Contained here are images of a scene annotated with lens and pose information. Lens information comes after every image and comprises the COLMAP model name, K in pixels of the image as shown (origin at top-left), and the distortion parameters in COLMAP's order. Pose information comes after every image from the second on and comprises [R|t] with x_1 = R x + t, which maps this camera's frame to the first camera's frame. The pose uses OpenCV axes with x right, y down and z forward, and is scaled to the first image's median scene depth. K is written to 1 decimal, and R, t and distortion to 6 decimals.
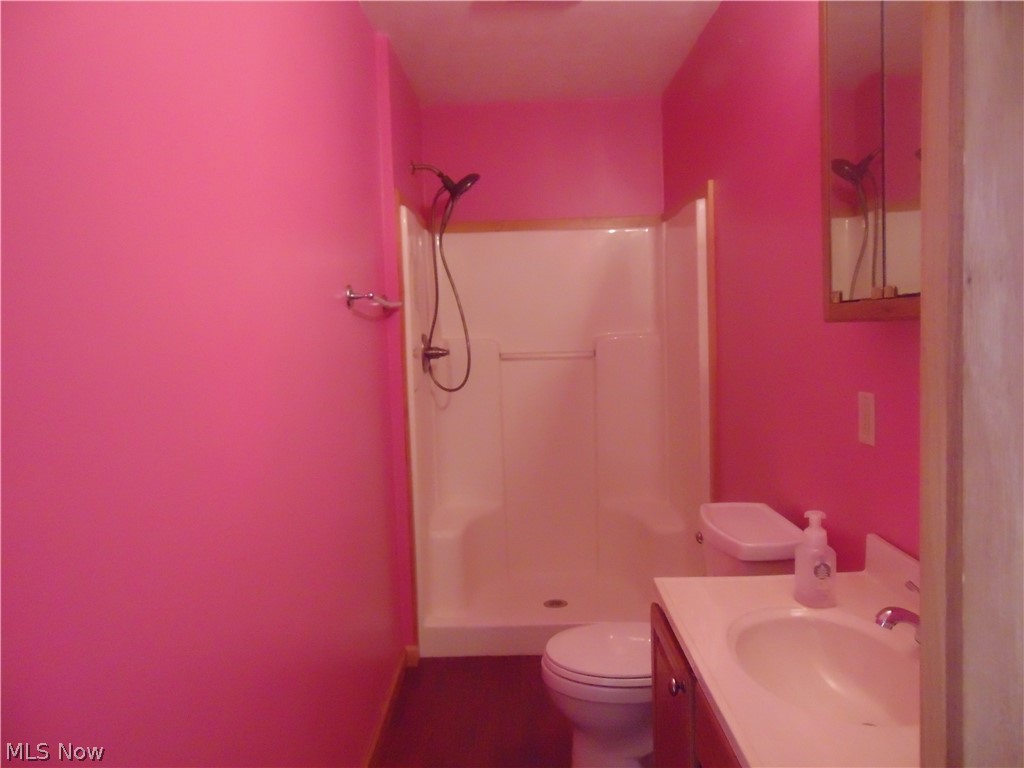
lens RADIAL K [[772.2, 0, 509.7], [0, 772.2, 383.1], [0, 0, 1]] dist [-0.013720, 0.044747]
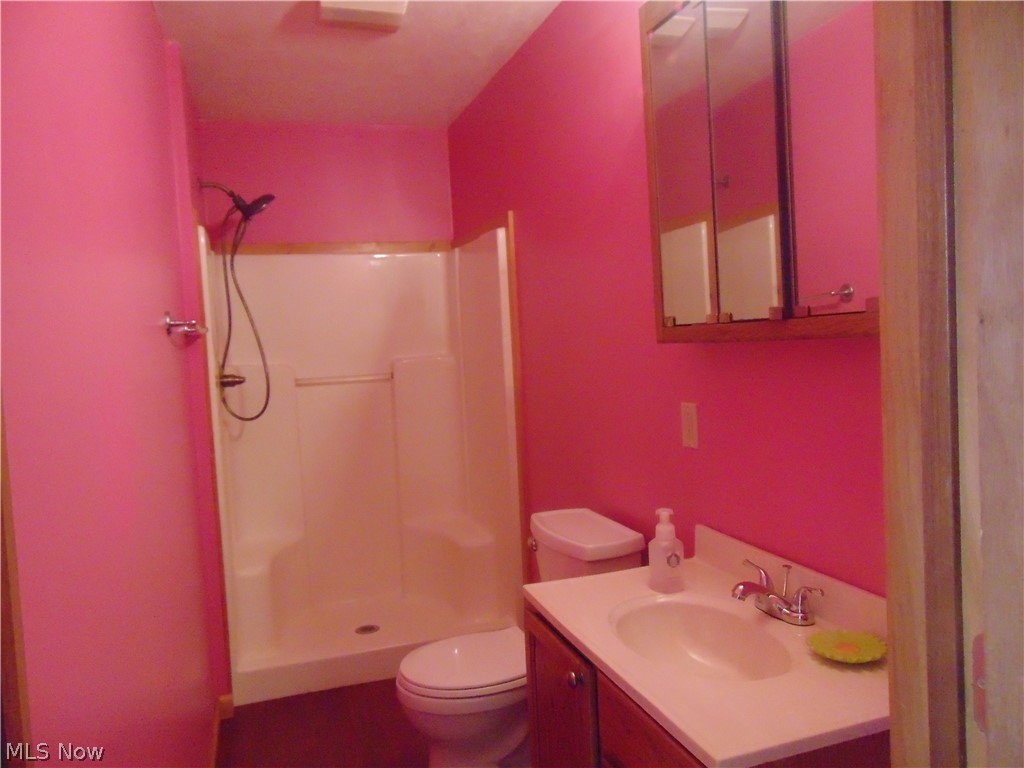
lens RADIAL K [[772.2, 0, 514.9], [0, 772.2, 382.9], [0, 0, 1]] dist [-0.013720, 0.044747]
pose [[0.945645, -0.034356, 0.323380, -0.117023], [0.042910, 0.998891, -0.019356, -0.004930], [-0.322357, 0.032180, 0.946071, -0.011321]]
